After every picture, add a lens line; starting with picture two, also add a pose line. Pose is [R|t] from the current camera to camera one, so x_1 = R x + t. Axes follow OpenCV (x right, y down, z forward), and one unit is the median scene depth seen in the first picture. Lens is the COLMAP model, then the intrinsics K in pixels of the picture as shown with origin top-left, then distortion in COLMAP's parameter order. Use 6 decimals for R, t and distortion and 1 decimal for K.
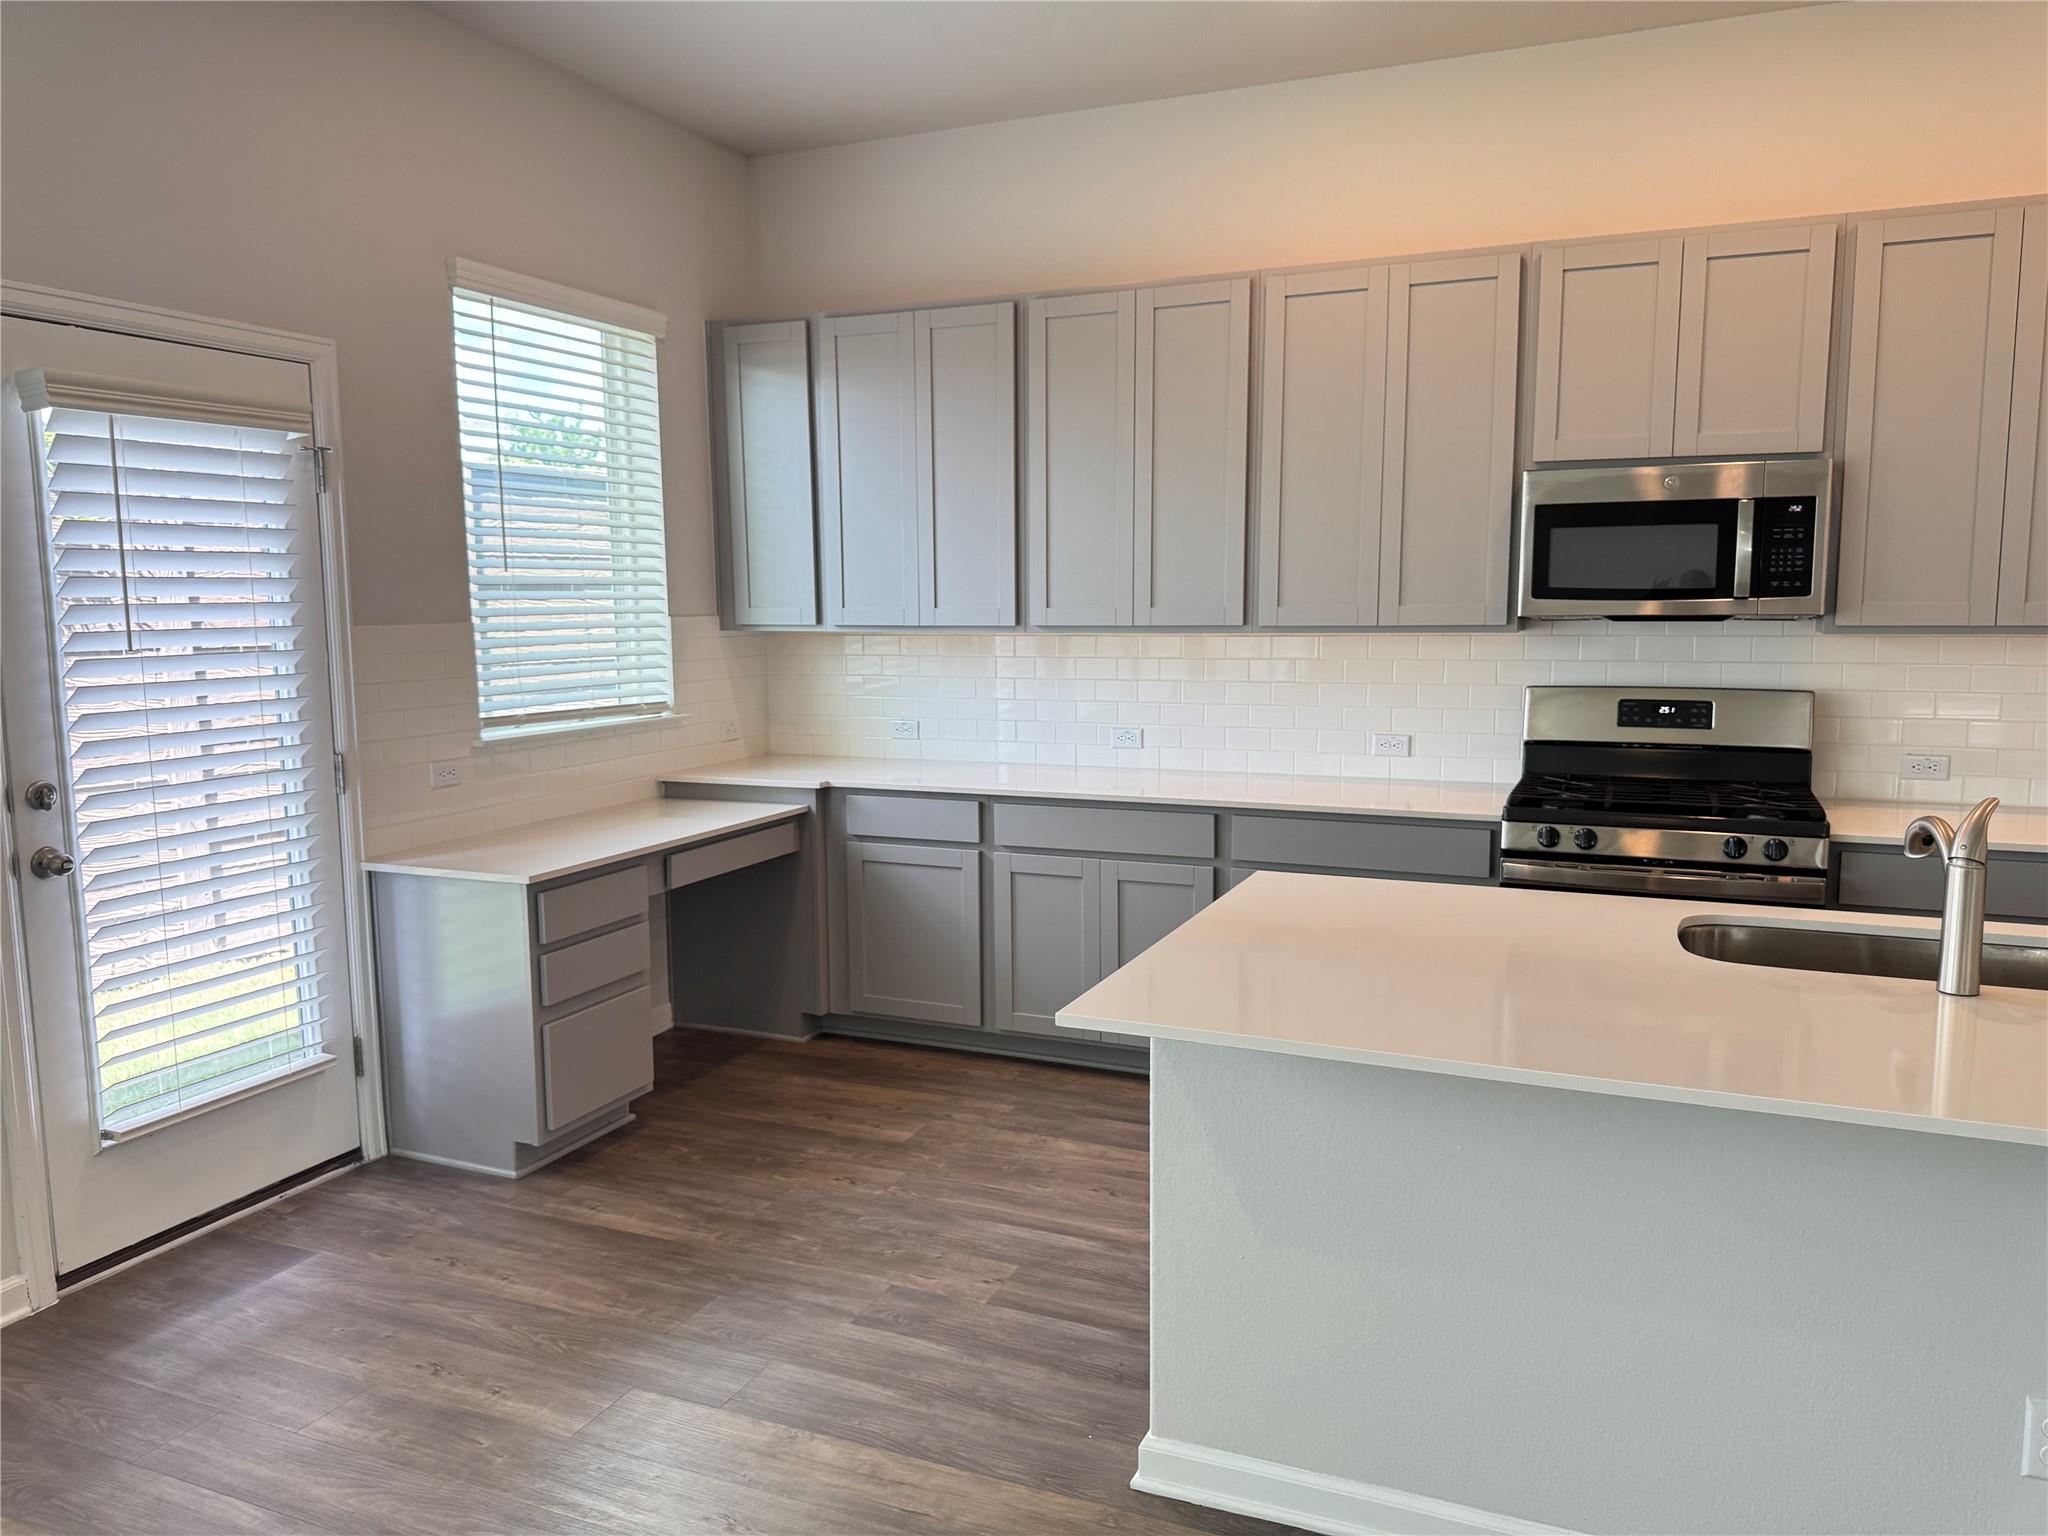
lens RADIAL K [[1446.1, 0, 1027.4], [0, 1446.1, 771.3], [0, 0, 1]] dist [0.001526, -0.011741]
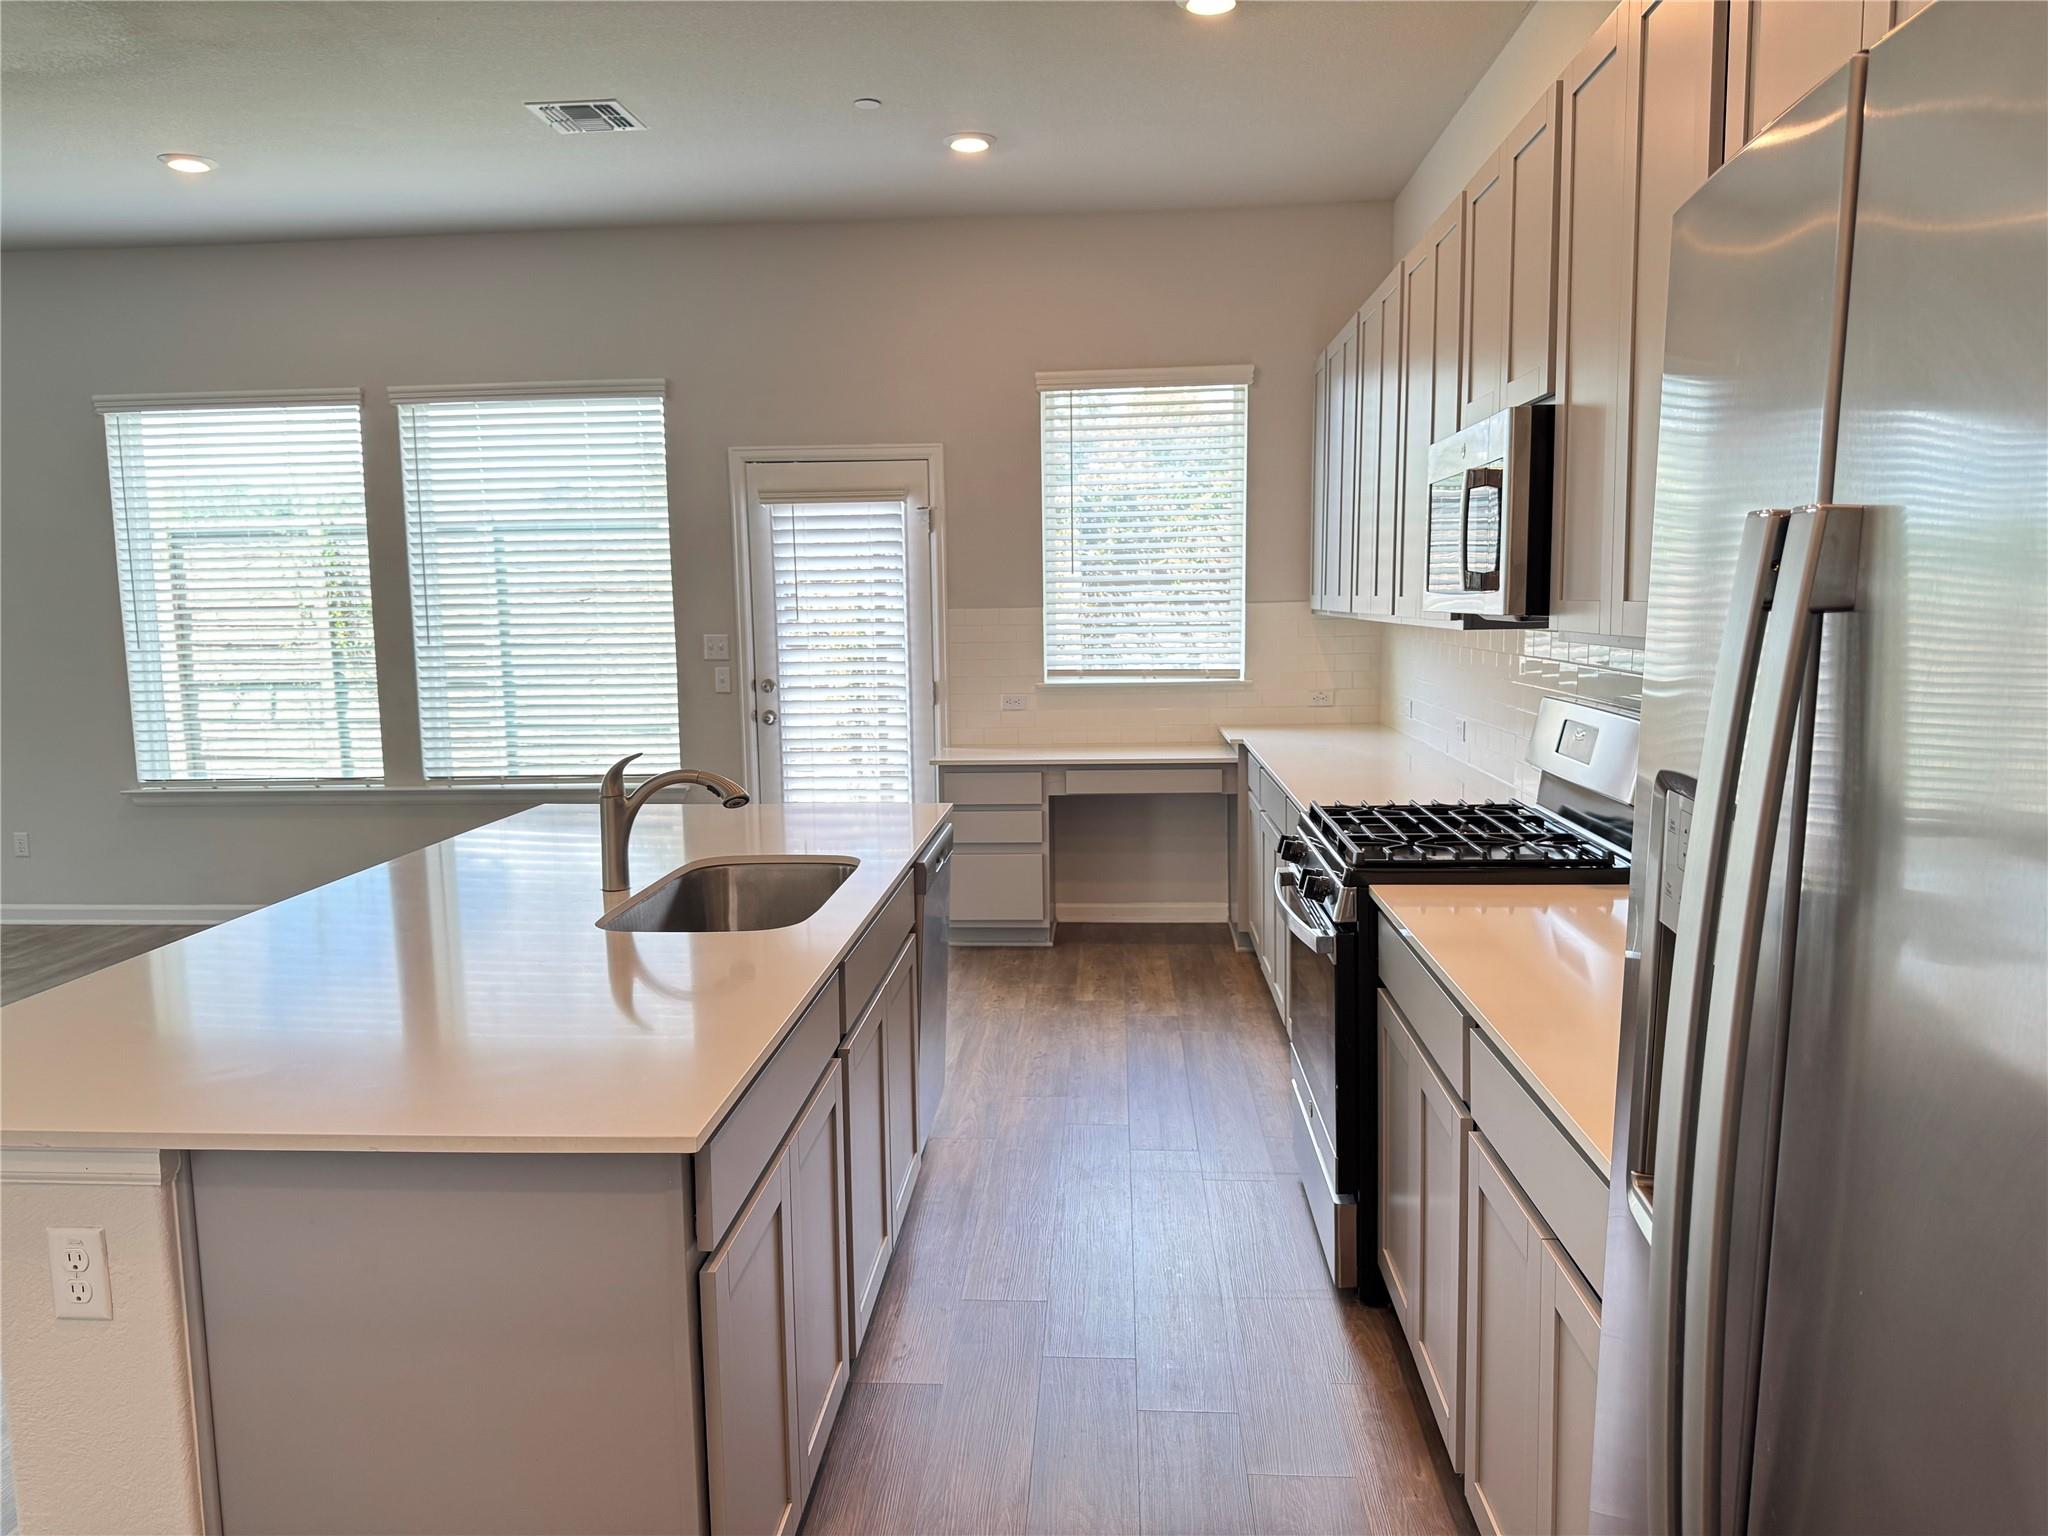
lens RADIAL K [[1446.1, 0, 1031.4], [0, 1446.1, 773.8], [0, 0, 1]] dist [0.001526, -0.011741]
pose [[0.306942, 0.114008, -0.944875, 1.184981], [-0.103345, 0.990921, 0.085993, -0.062072], [0.946101, 0.071254, 0.315937, 0.554552]]
